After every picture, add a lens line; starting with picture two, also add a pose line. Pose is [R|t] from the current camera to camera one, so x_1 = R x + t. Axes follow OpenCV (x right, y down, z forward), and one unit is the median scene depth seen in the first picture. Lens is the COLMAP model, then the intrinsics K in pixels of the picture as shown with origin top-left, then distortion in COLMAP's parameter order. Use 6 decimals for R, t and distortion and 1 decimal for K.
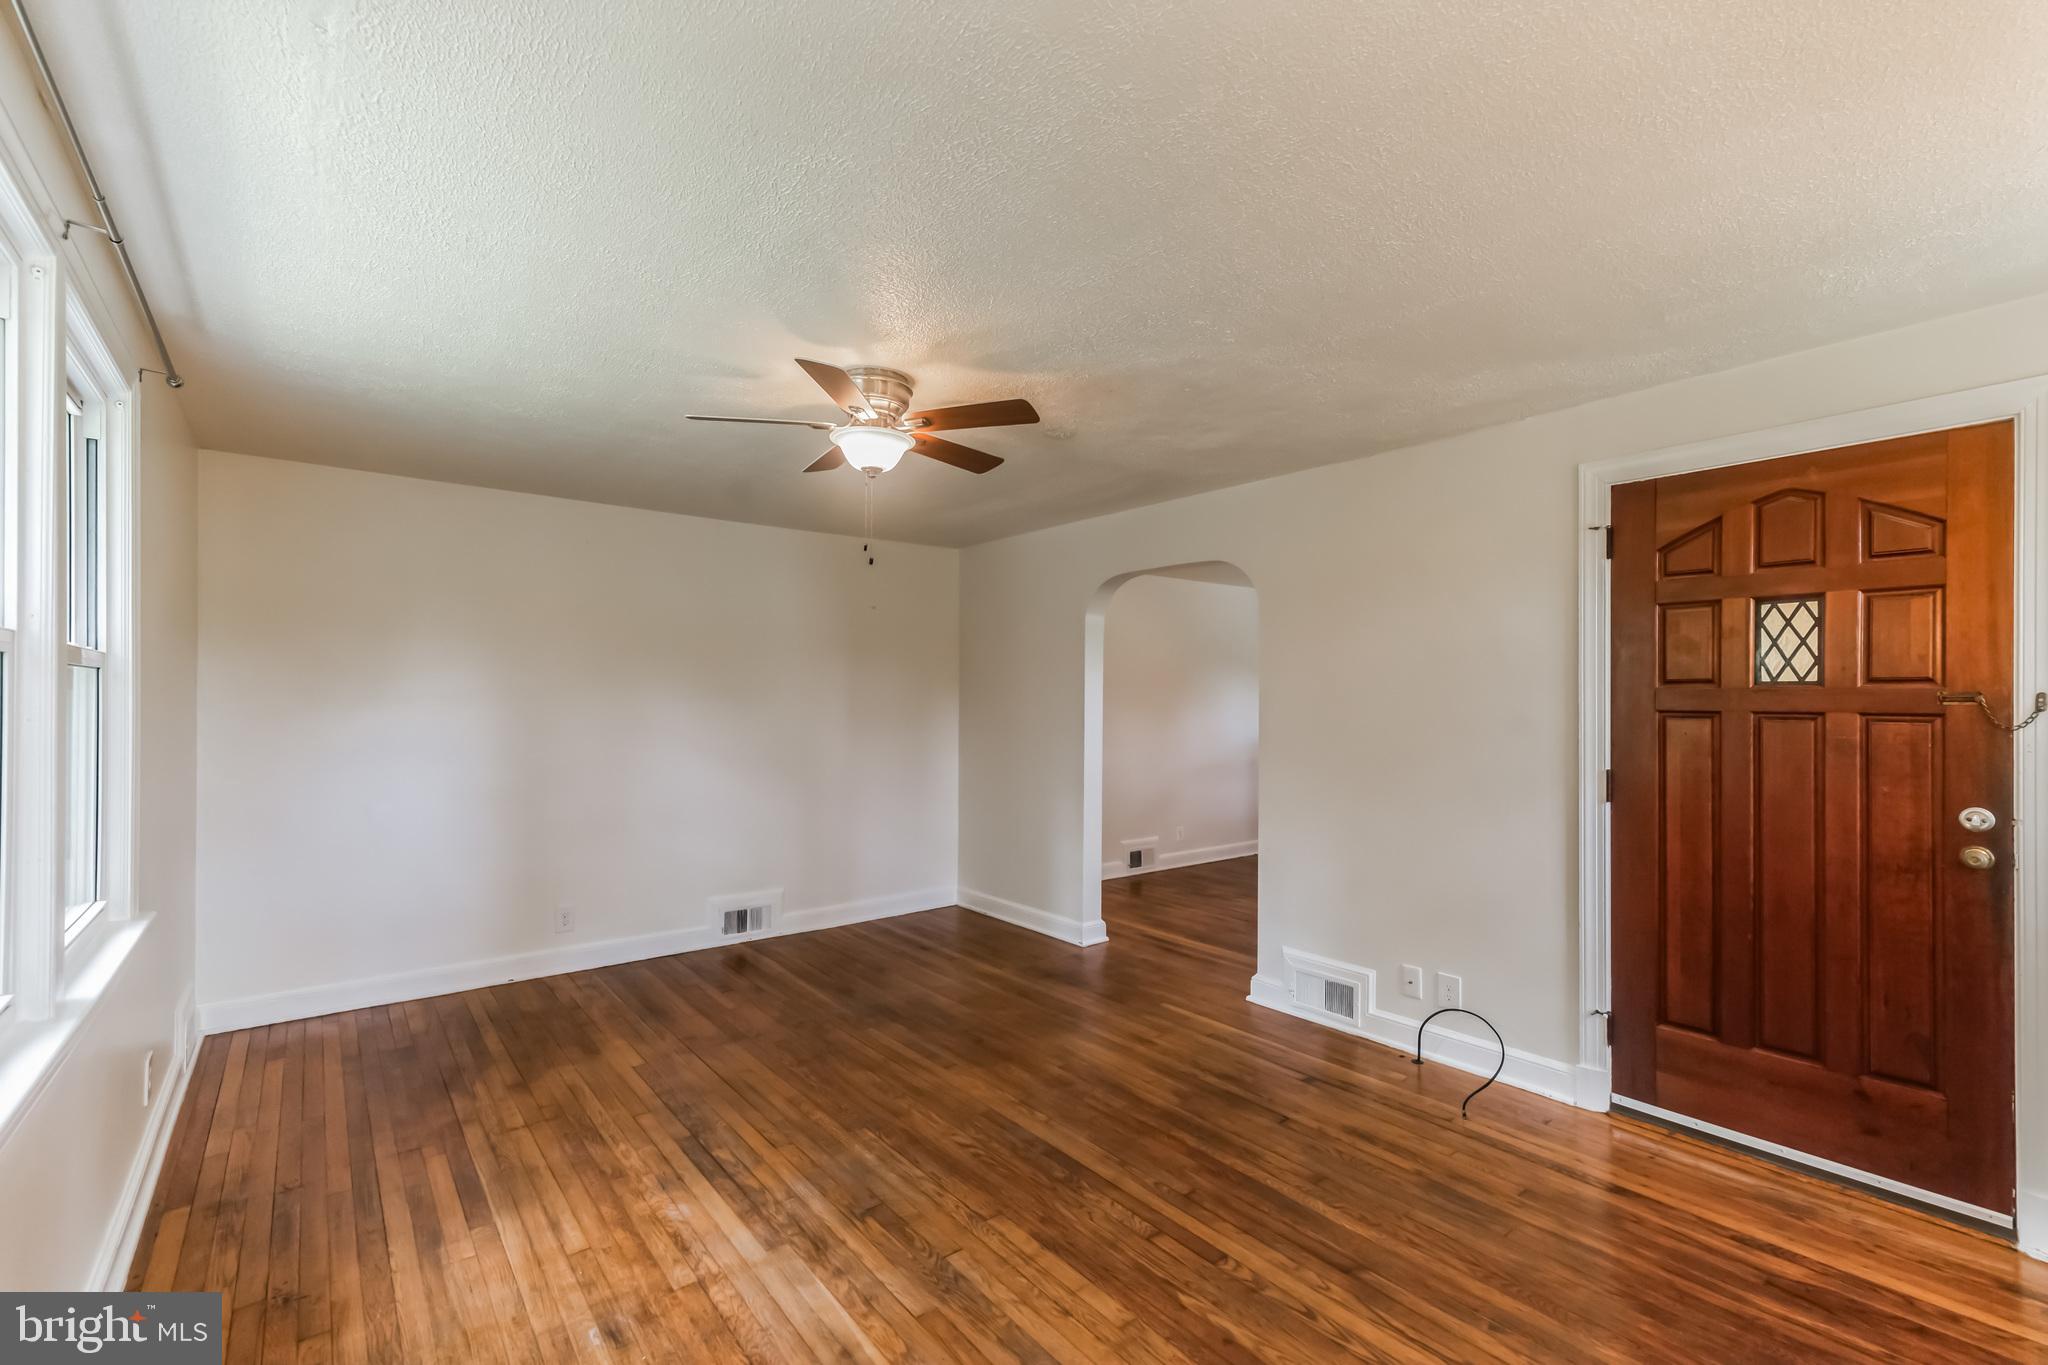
lens RADIAL K [[924.6, 0, 1020.9], [0, 924.6, 698.2], [0, 0, 1]] dist [0.009040, 0.000538]
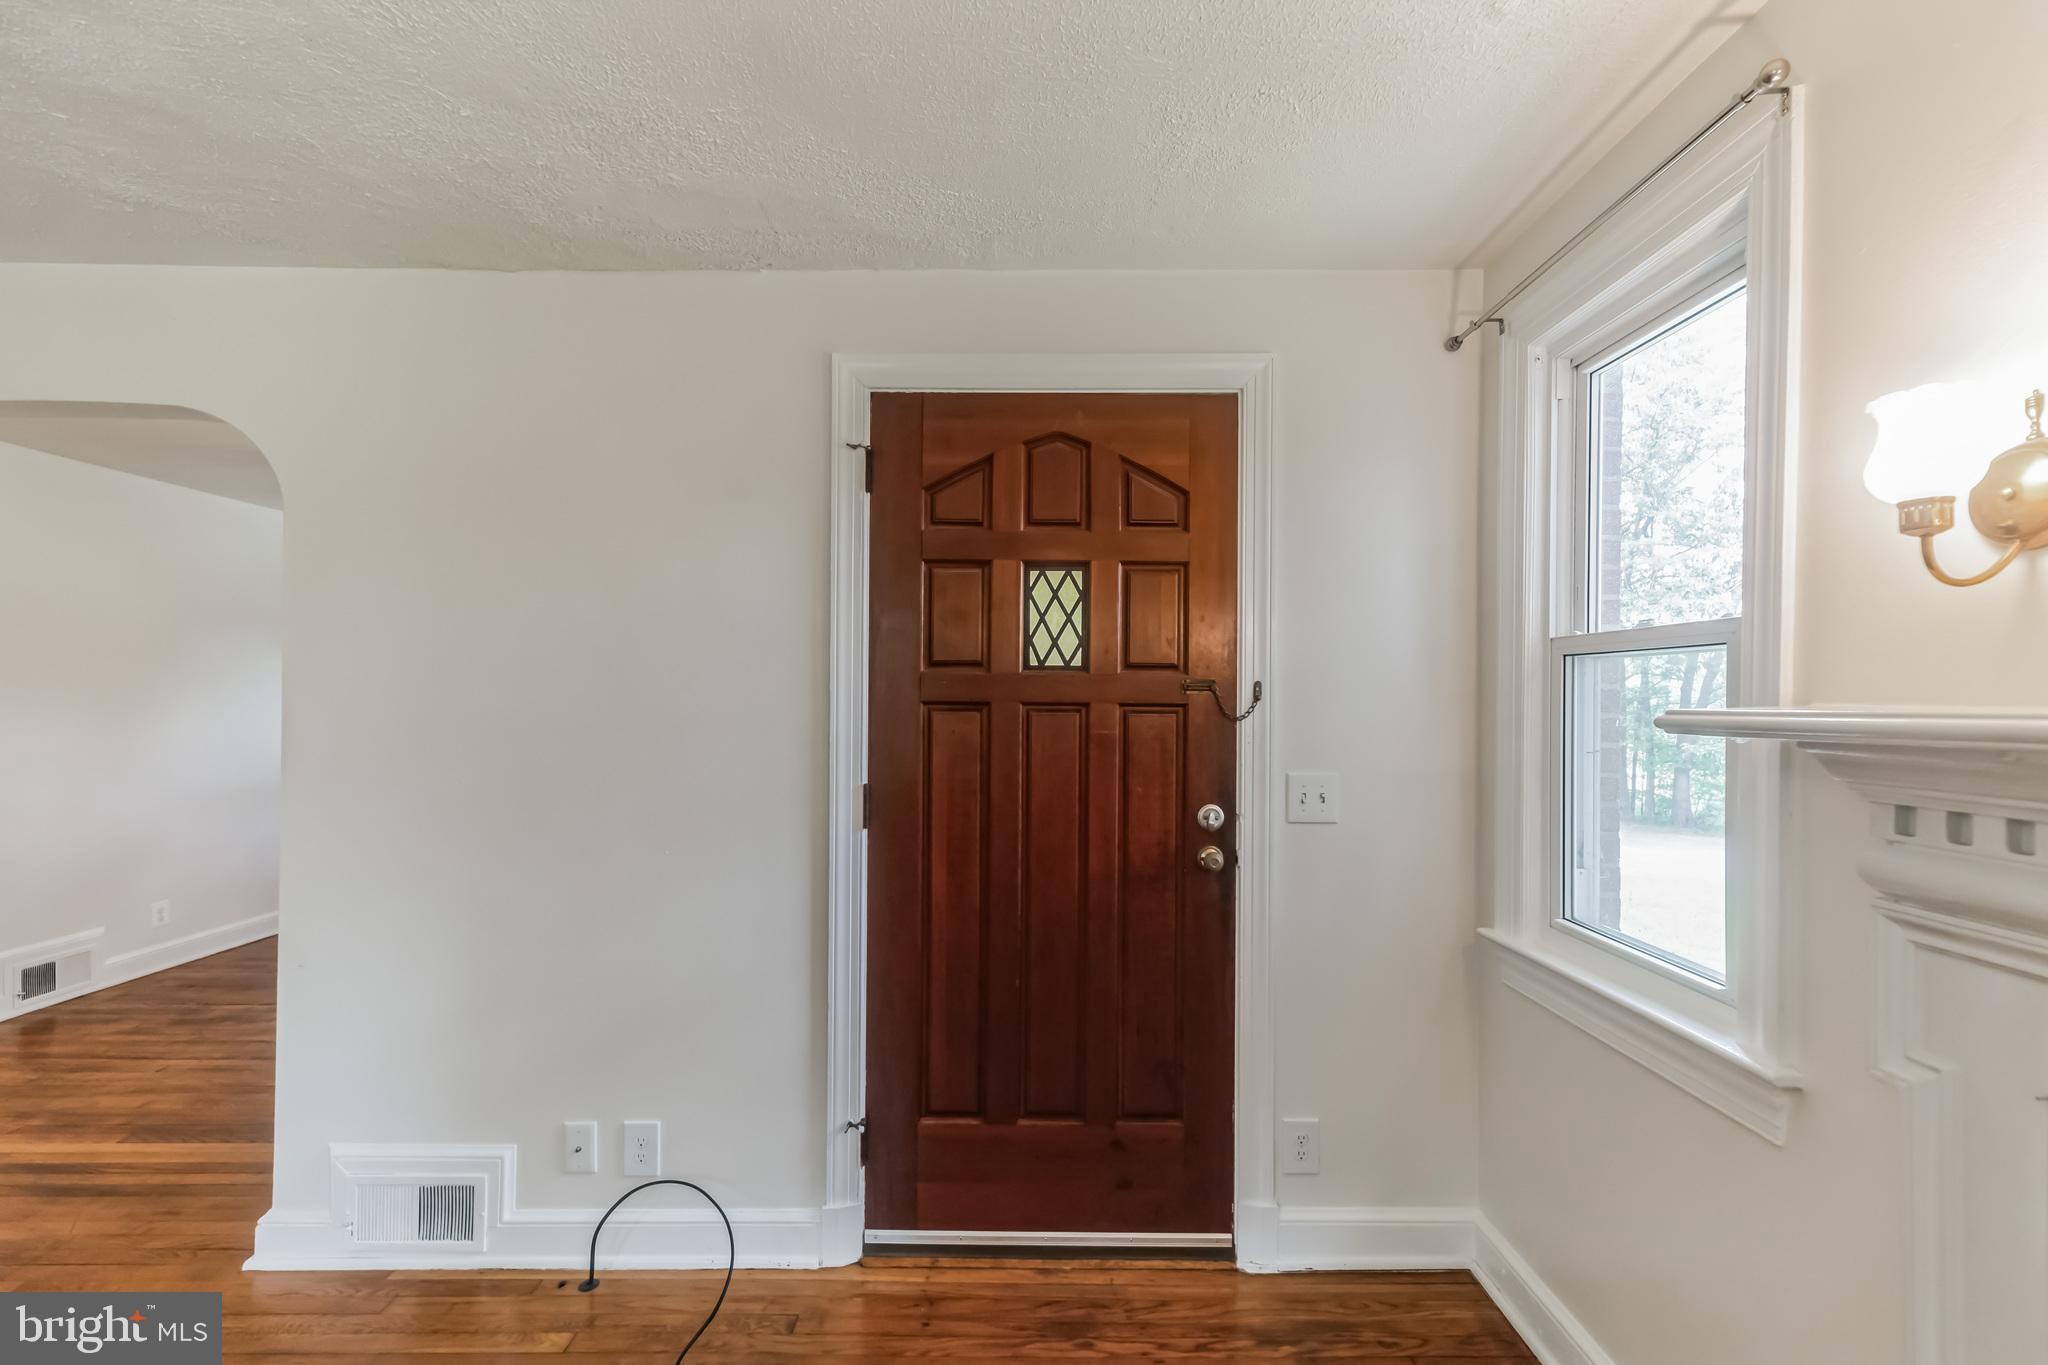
lens RADIAL K [[903.9, 0, 1026.9], [0, 903.9, 693.2], [0, 0, 1]] dist [0.009858, -0.000405]
pose [[0.637491, 0.004280, 0.770446, 0.186684], [-0.006024, 0.999982, -0.000571, 0.006919], [-0.770435, -0.004277, 0.637505, 0.498827]]
